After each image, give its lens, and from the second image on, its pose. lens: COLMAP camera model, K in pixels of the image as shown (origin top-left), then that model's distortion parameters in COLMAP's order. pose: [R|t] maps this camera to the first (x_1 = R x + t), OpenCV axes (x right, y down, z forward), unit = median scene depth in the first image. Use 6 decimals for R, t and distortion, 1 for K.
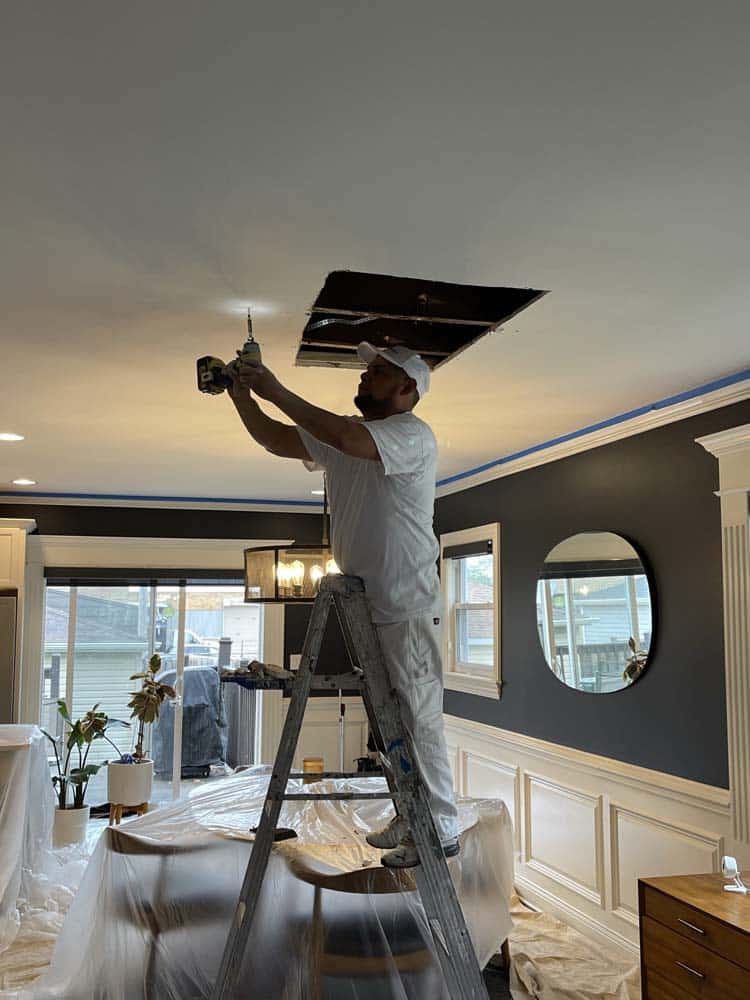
lens RADIAL K [[1027.7, 0, 363.7], [0, 1027.7, 509.6], [0, 0, 1]] dist [0.059297, 0.000000]
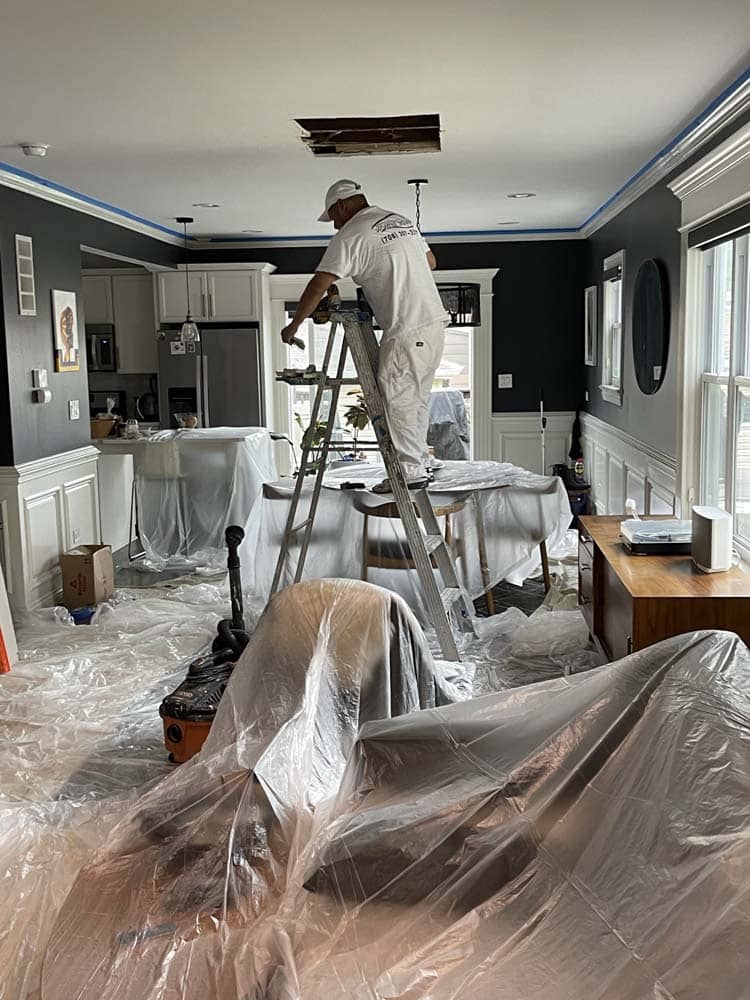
lens RADIAL K [[1275.4, 0, 371.5], [0, 1275.4, 504.7], [0, 0, 1]] dist [0.134382, 0.000000]
pose [[0.934130, 0.021096, -0.356310, 0.339753], [0.060188, 0.974647, 0.215499, -0.030917], [0.351823, -0.222750, 0.909177, -0.380873]]
